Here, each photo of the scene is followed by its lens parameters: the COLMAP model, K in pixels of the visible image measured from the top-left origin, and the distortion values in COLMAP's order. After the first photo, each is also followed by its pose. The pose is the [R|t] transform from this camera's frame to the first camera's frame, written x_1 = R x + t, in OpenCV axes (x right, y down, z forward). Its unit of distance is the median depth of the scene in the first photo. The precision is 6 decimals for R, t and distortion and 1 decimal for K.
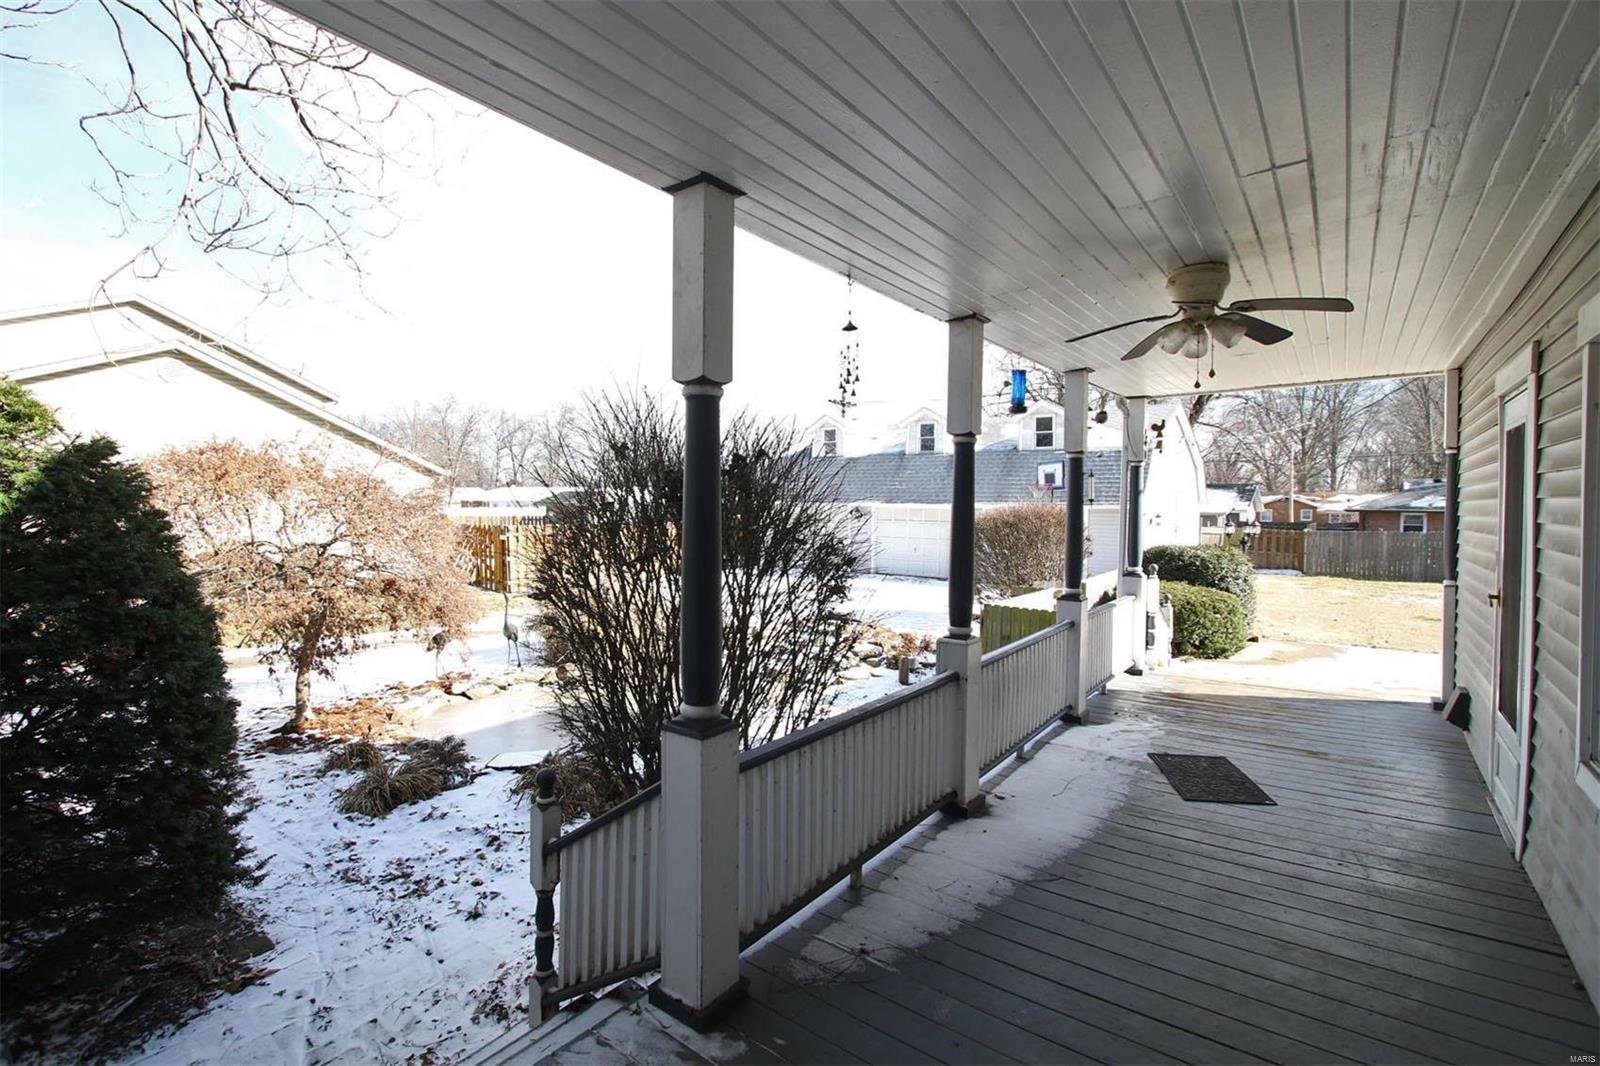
lens RADIAL K [[727.6, 0, 793.5], [0, 727.6, 526.2], [0, 0, 1]] dist [-0.003653, 0.000245]
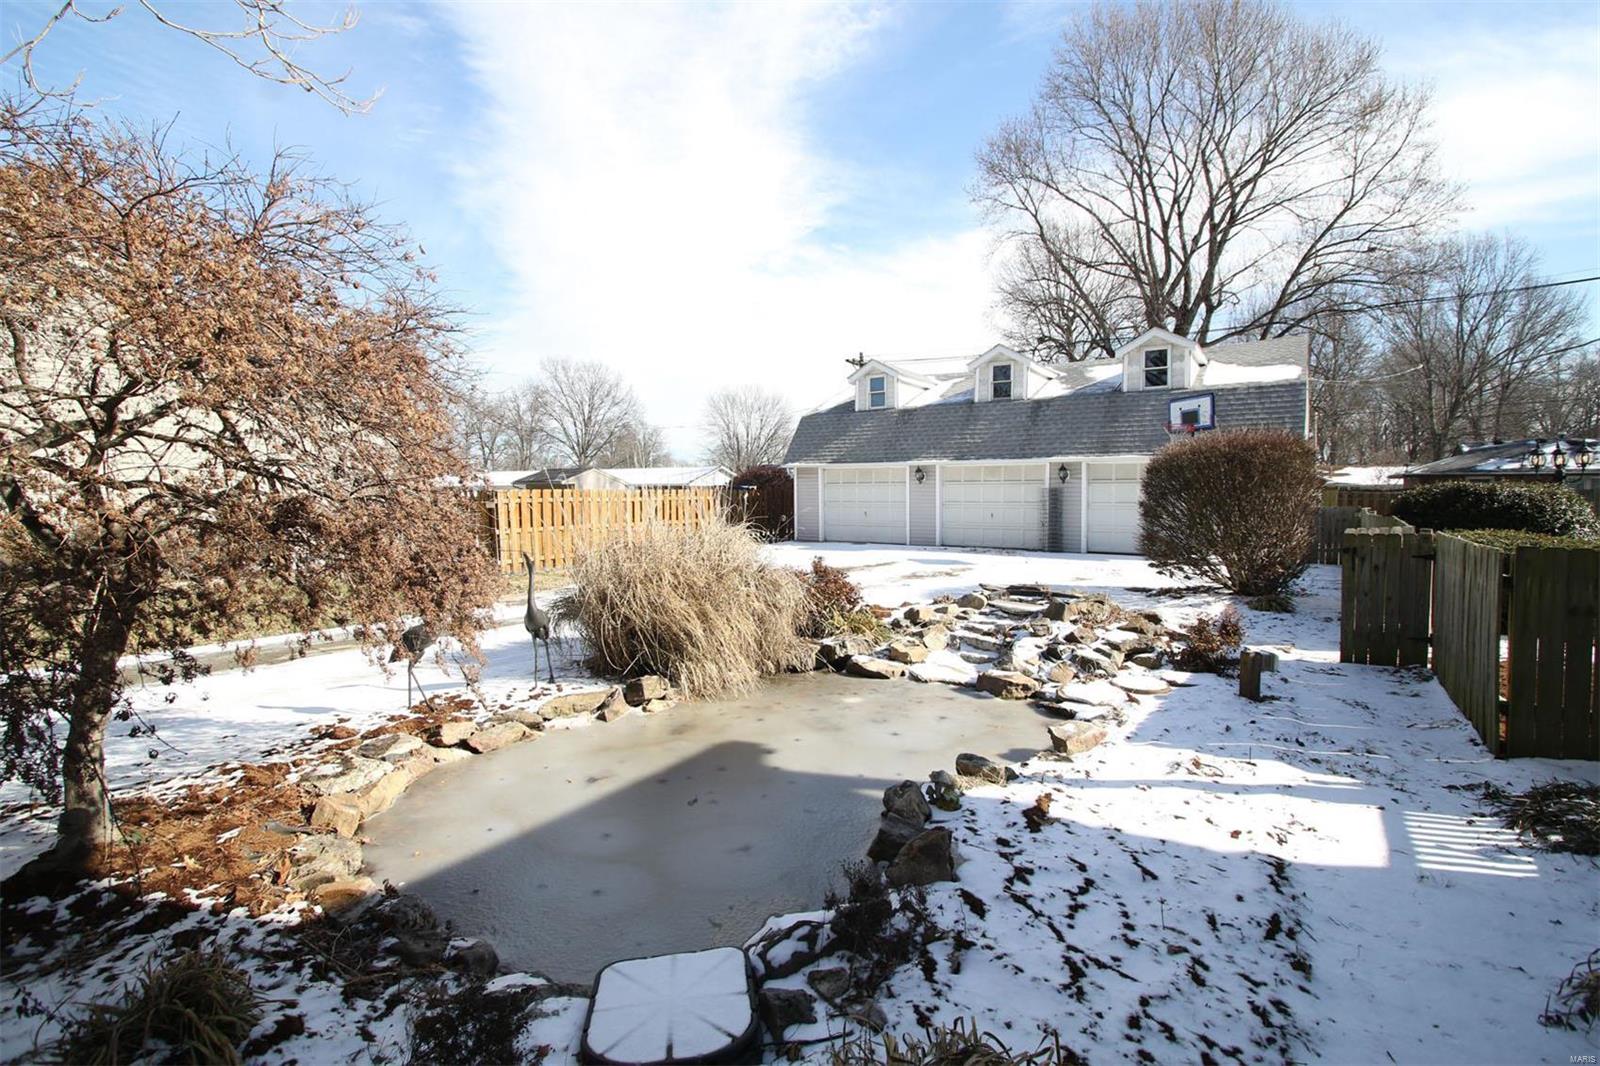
lens RADIAL K [[727.6, 0, 795.4], [0, 727.6, 520.2], [0, 0, 1]] dist [-0.003653, 0.000245]
pose [[0.999135, -0.015819, 0.038466, -0.202648], [0.015479, 0.999839, 0.009118, 0.059989], [-0.038604, -0.008514, 0.999218, 0.408325]]
